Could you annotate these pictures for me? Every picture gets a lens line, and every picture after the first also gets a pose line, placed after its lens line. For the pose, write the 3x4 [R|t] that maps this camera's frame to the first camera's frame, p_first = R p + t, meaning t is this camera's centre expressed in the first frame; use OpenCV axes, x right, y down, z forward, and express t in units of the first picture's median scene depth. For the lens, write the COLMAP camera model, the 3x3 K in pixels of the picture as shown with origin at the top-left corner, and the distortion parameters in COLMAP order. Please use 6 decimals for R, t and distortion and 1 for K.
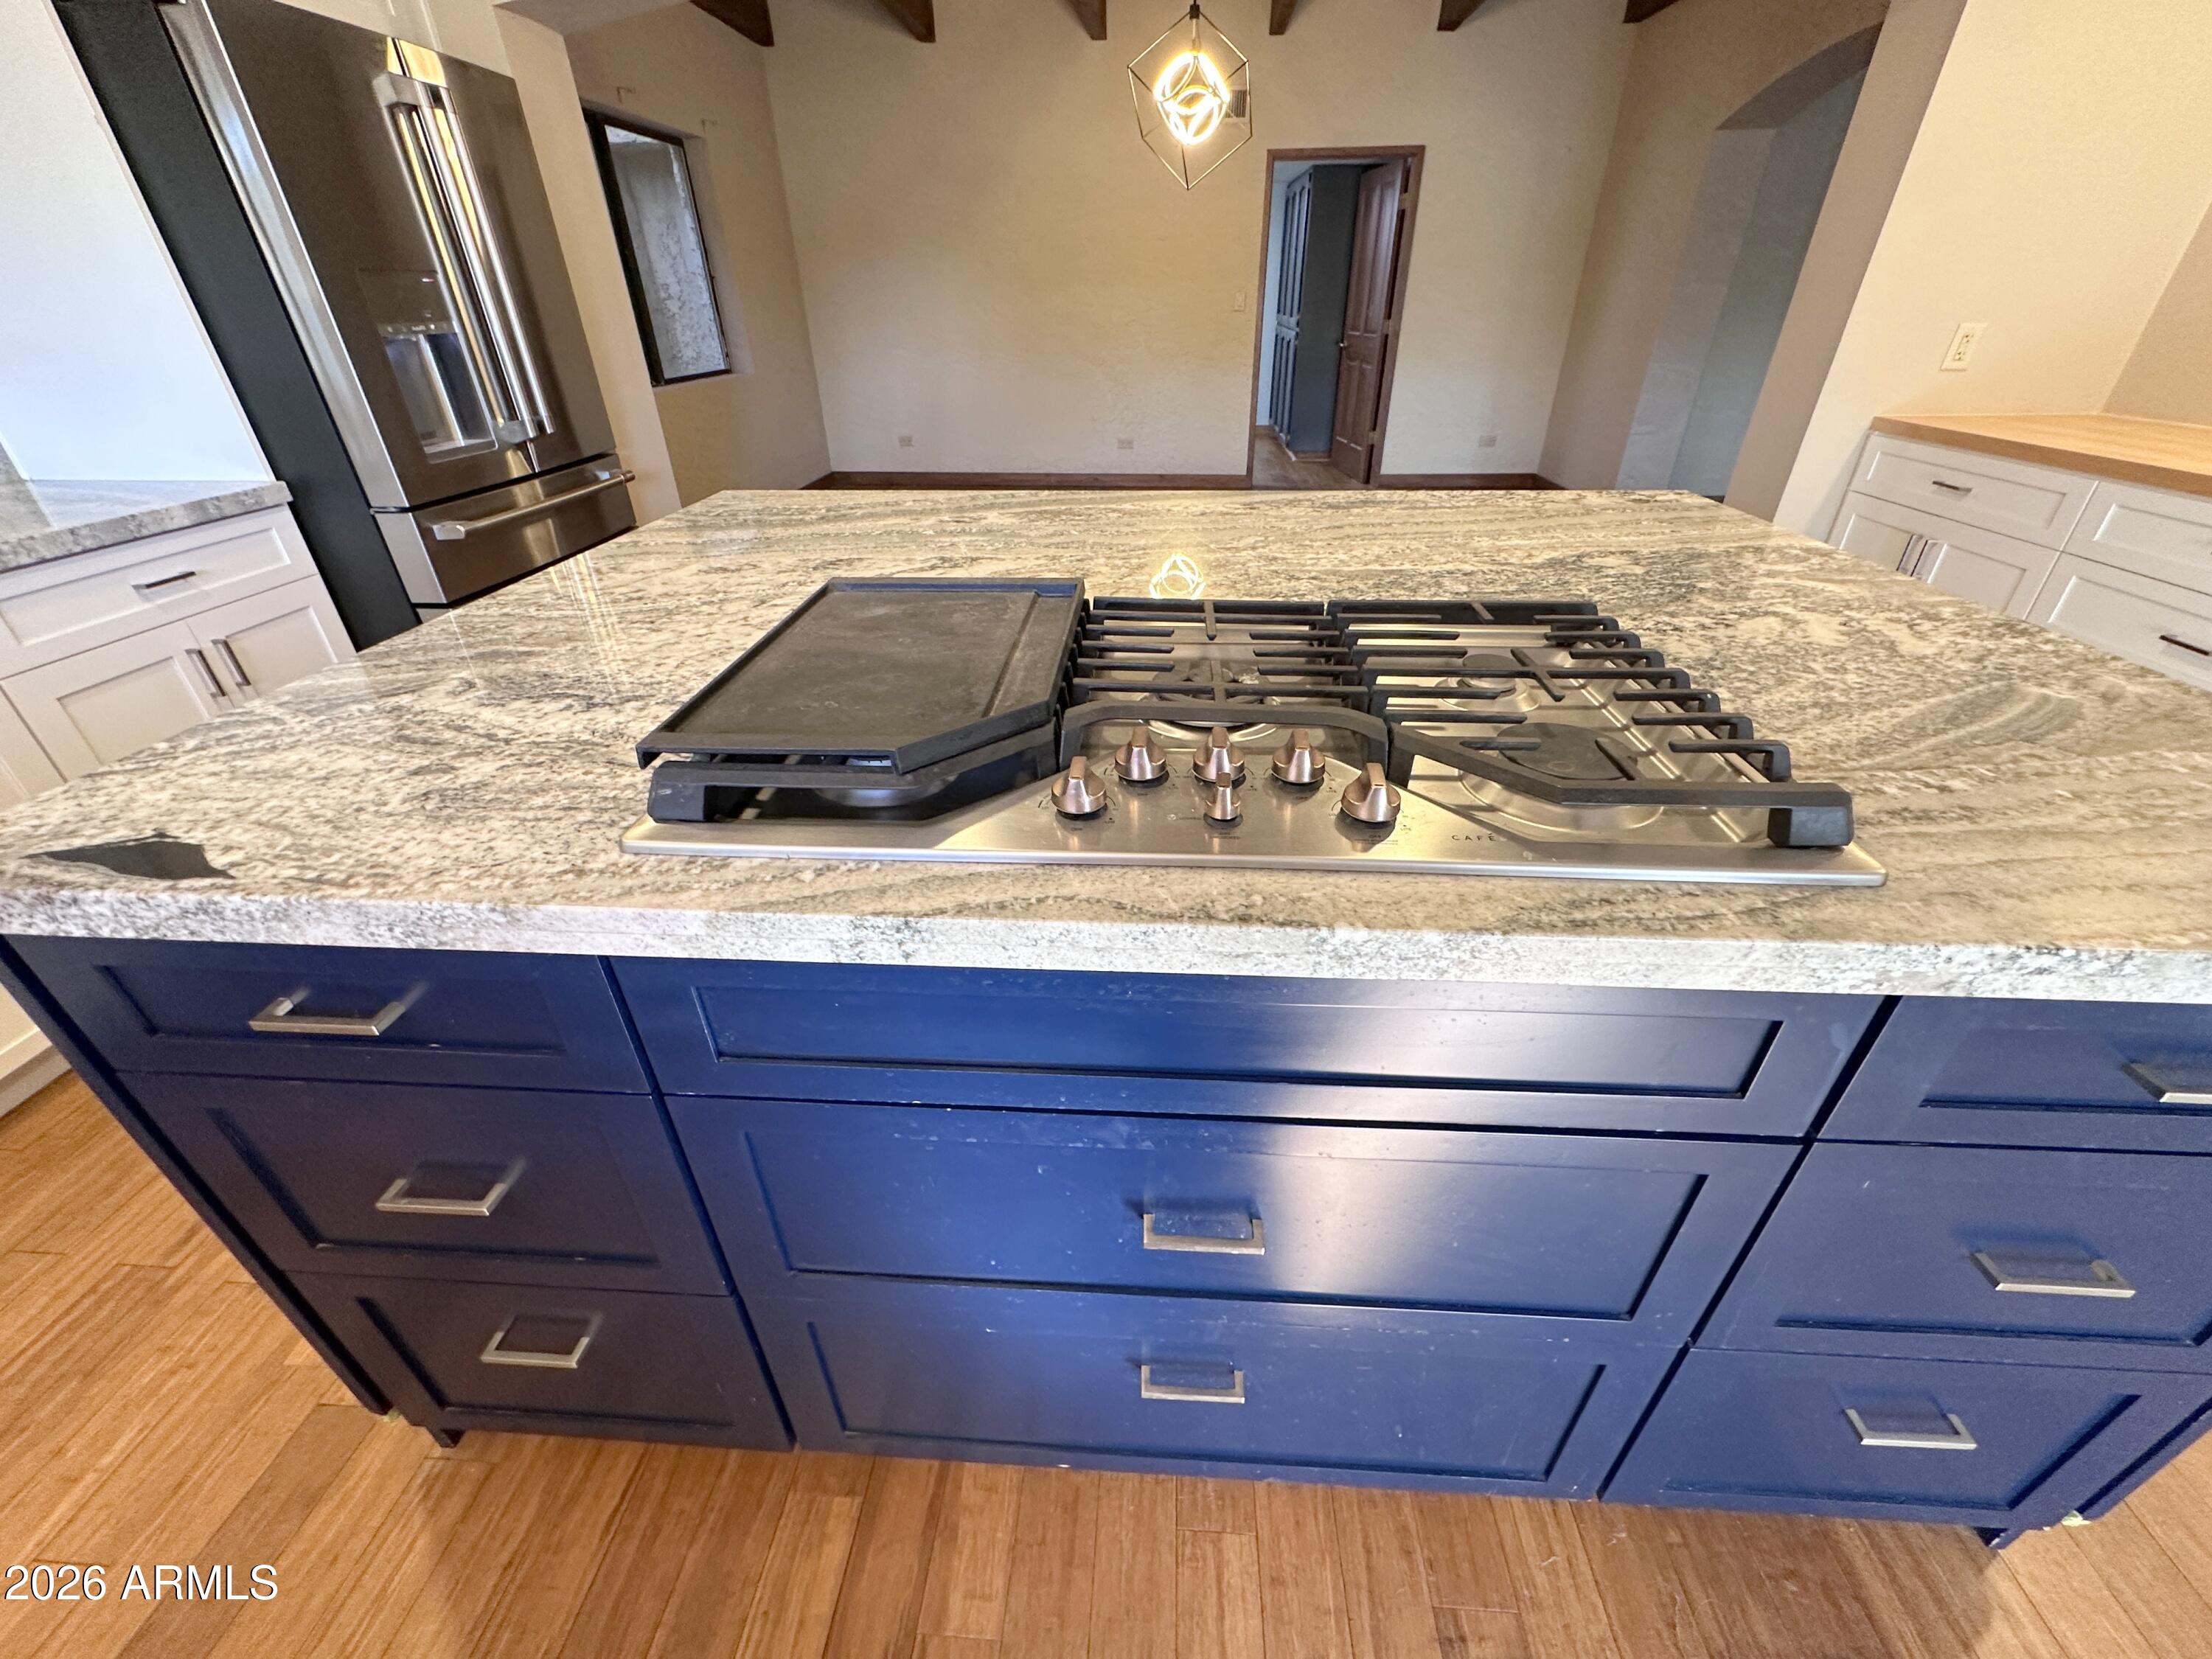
lens RADIAL K [[882.8, 0, 1108.7], [0, 882.8, 831.8], [0, 0, 1]] dist [-0.002070, 0.000586]
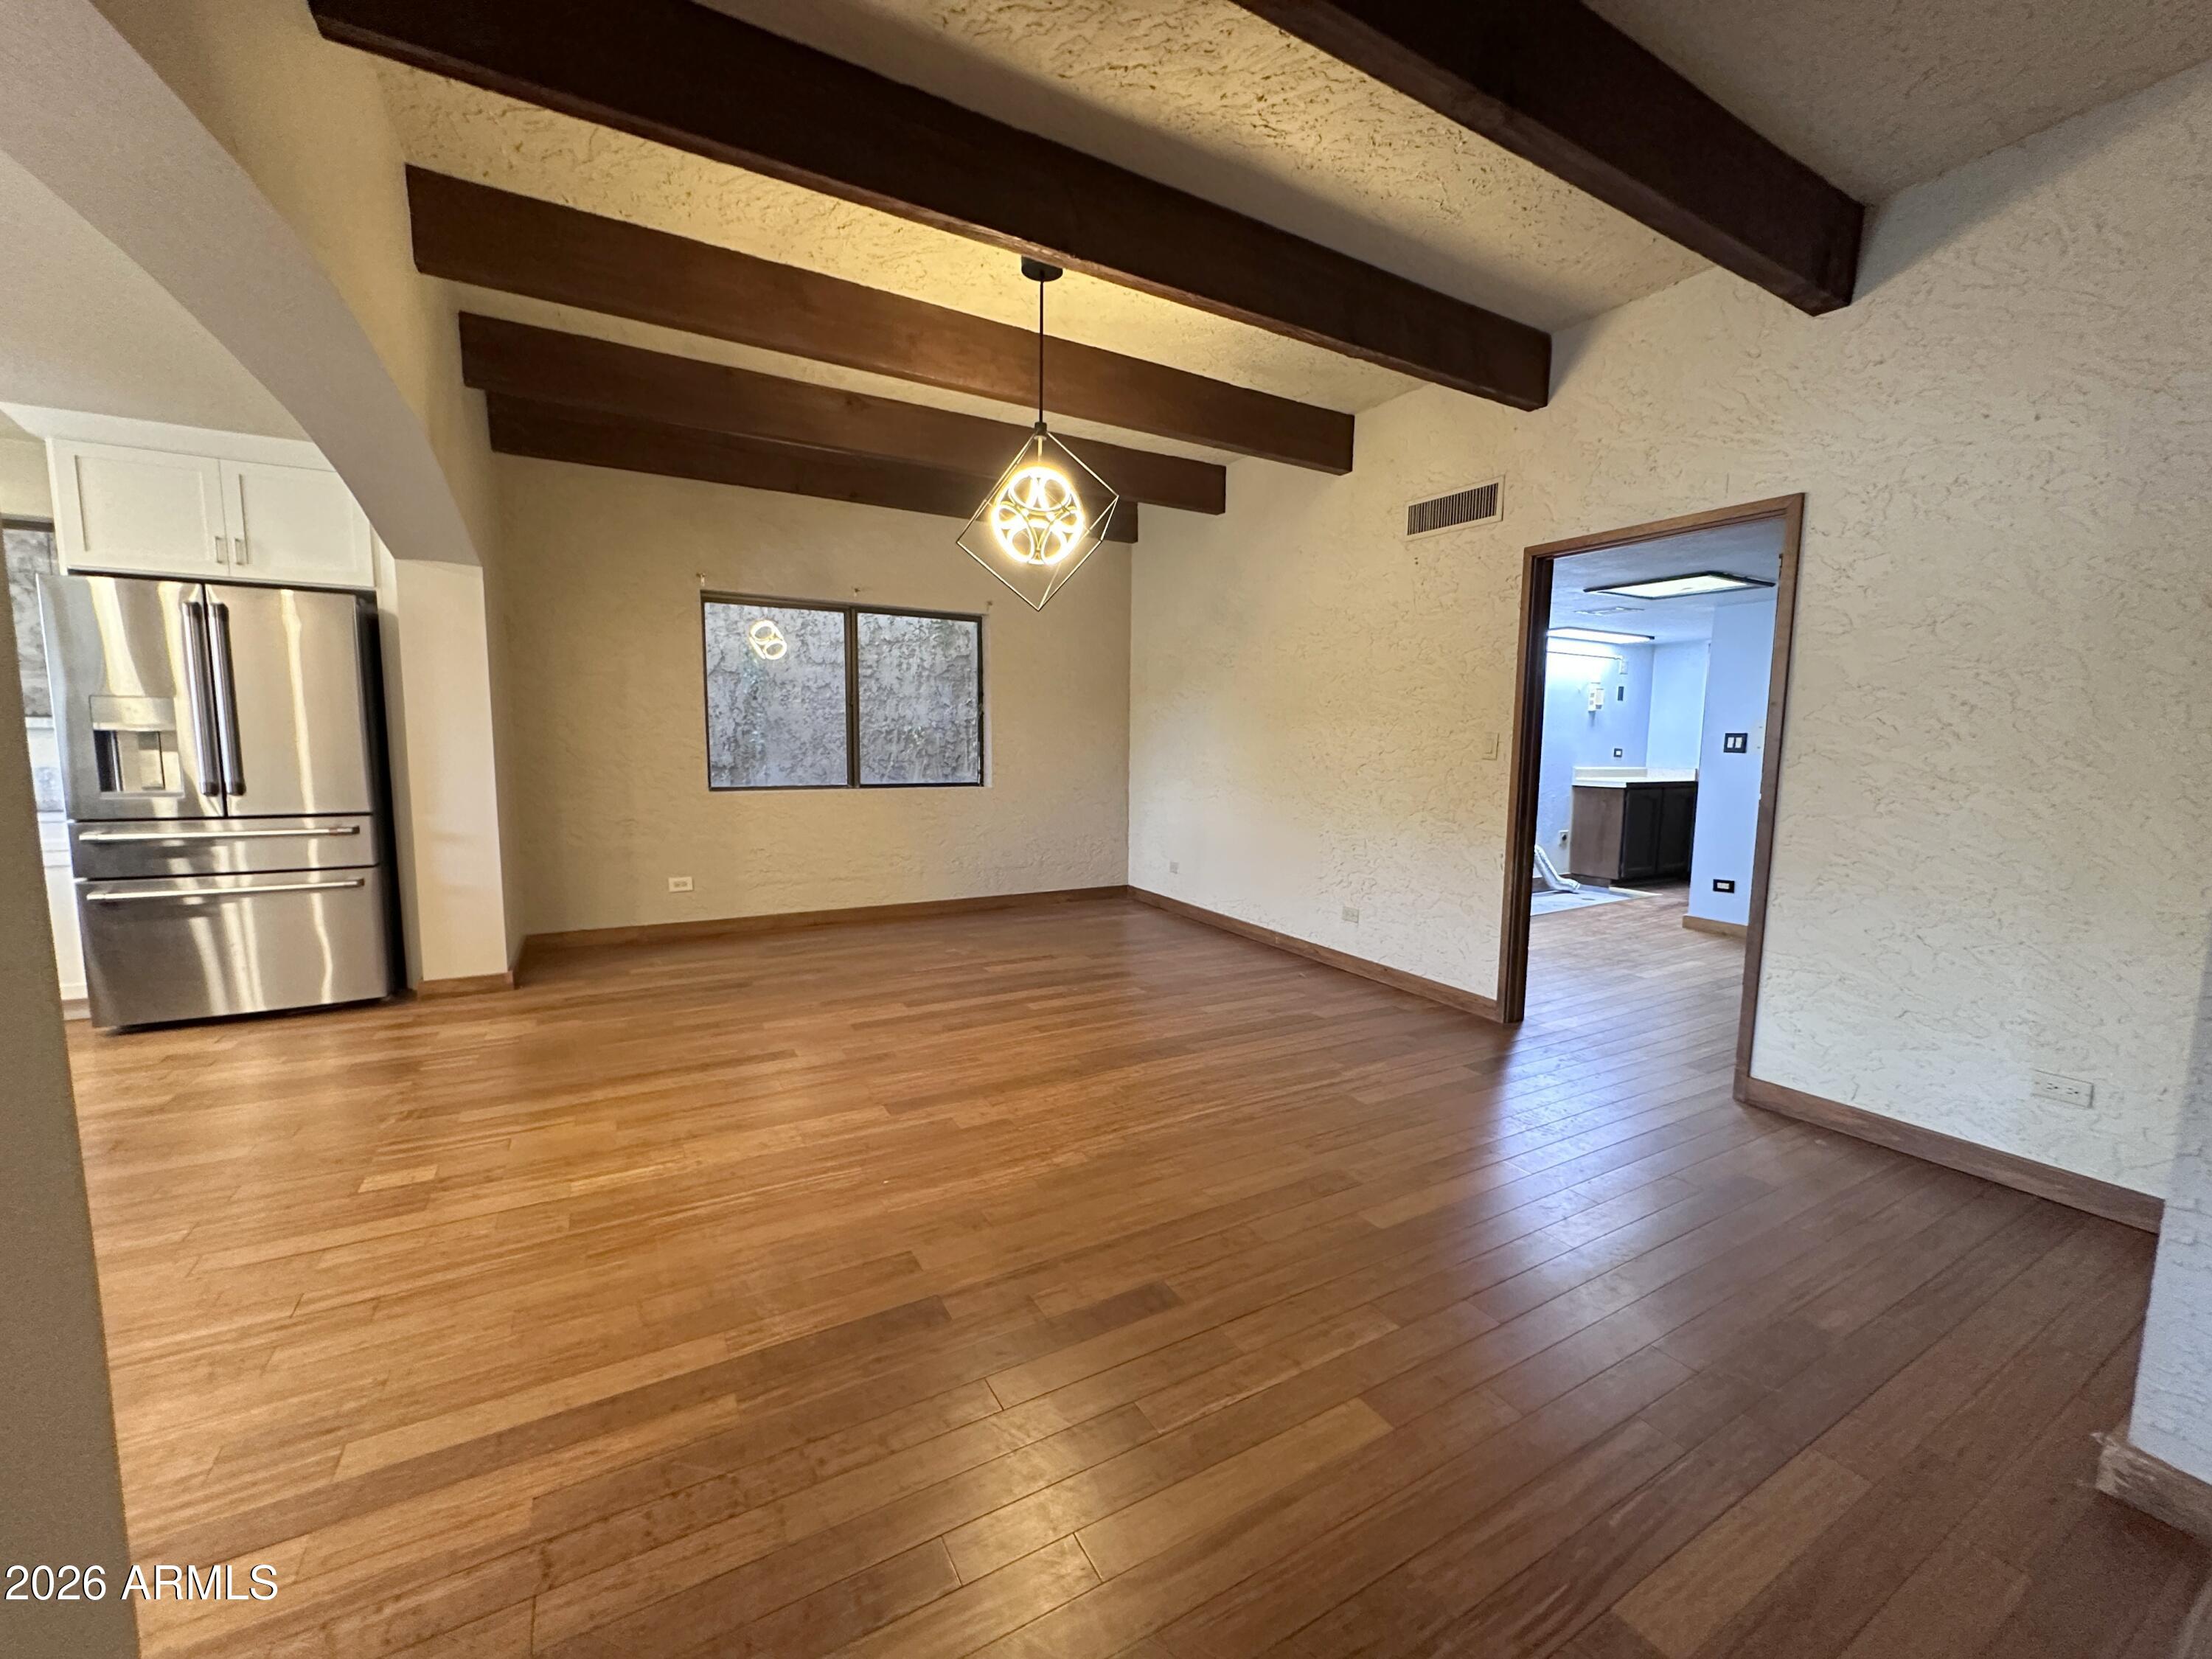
lens RADIAL K [[882.8, 0, 1112.7], [0, 882.8, 827.7], [0, 0, 1]] dist [-0.002070, 0.000586]
pose [[0.549386, 0.101263, -0.829410, 1.760823], [-0.449877, 0.872321, -0.191488, -0.994800], [0.704121, 0.478333, 0.524797, 1.647897]]
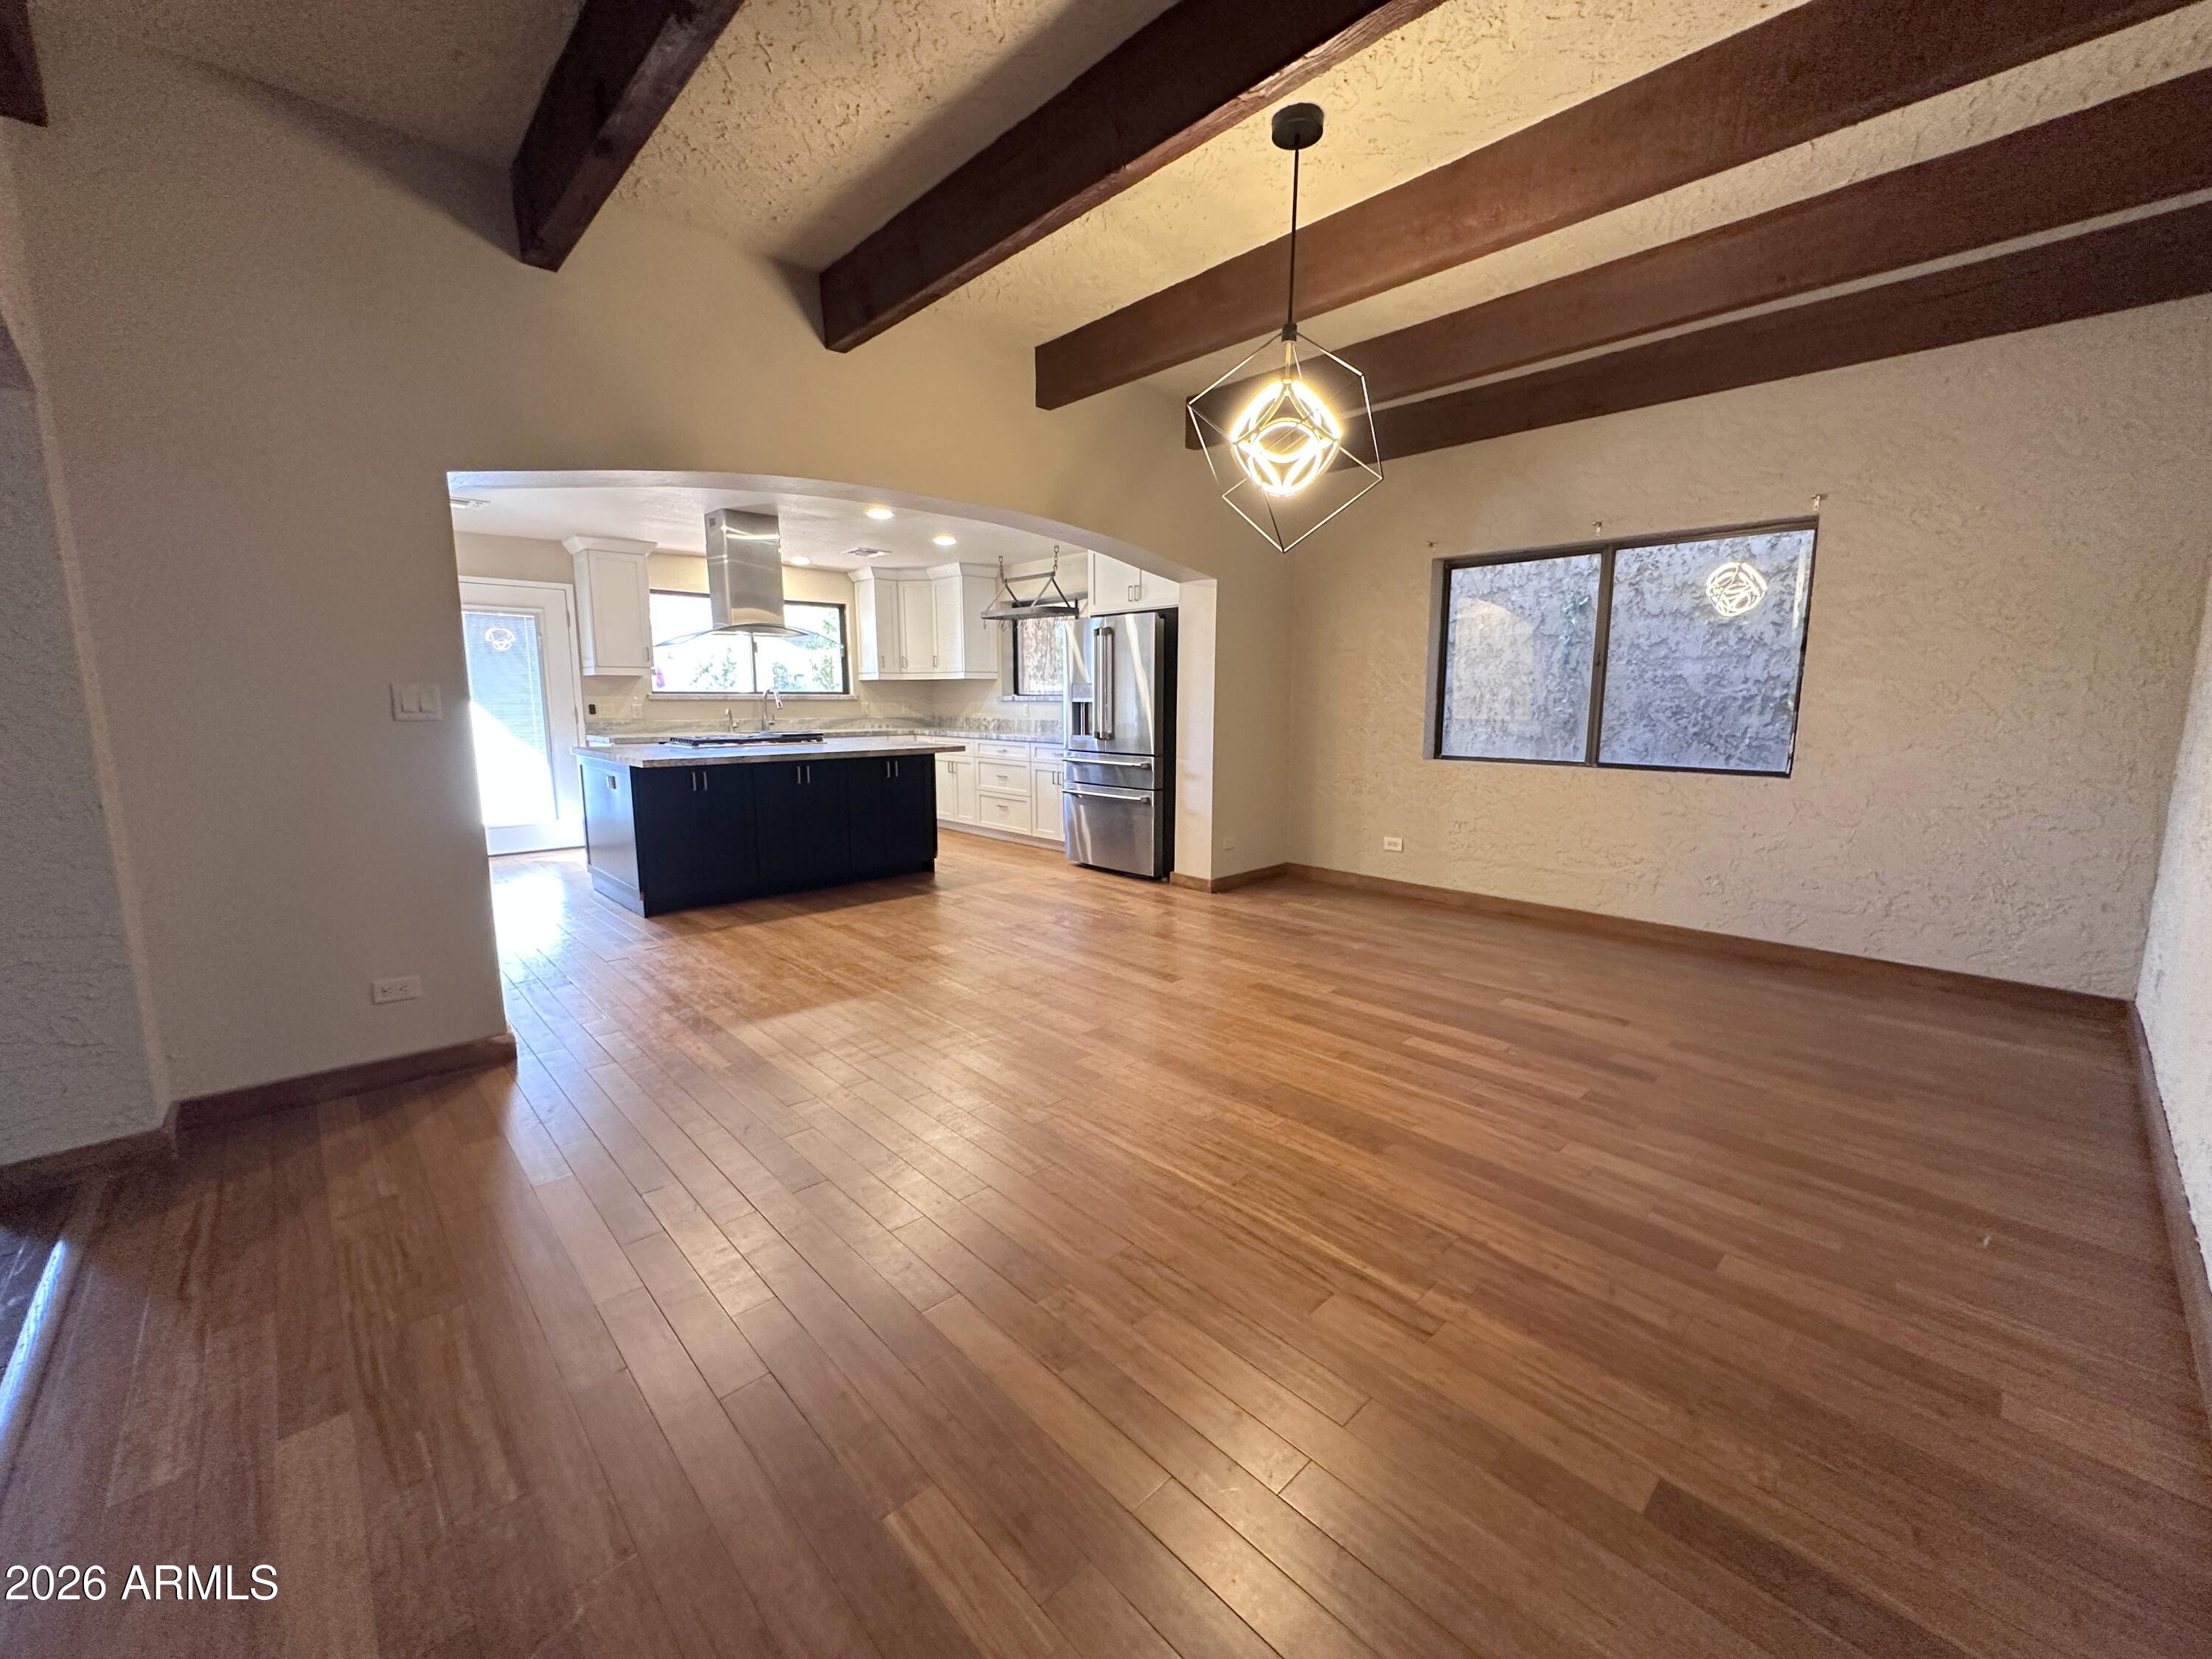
lens RADIAL K [[882.8, 0, 1106.8], [0, 882.8, 838.2], [0, 0, 1]] dist [-0.002070, 0.000586]
pose [[-0.685069, 0.123427, -0.717946, 1.520144], [-0.375926, 0.784281, 0.493541, -1.878832], [0.623988, 0.608005, -0.490887, 3.078902]]
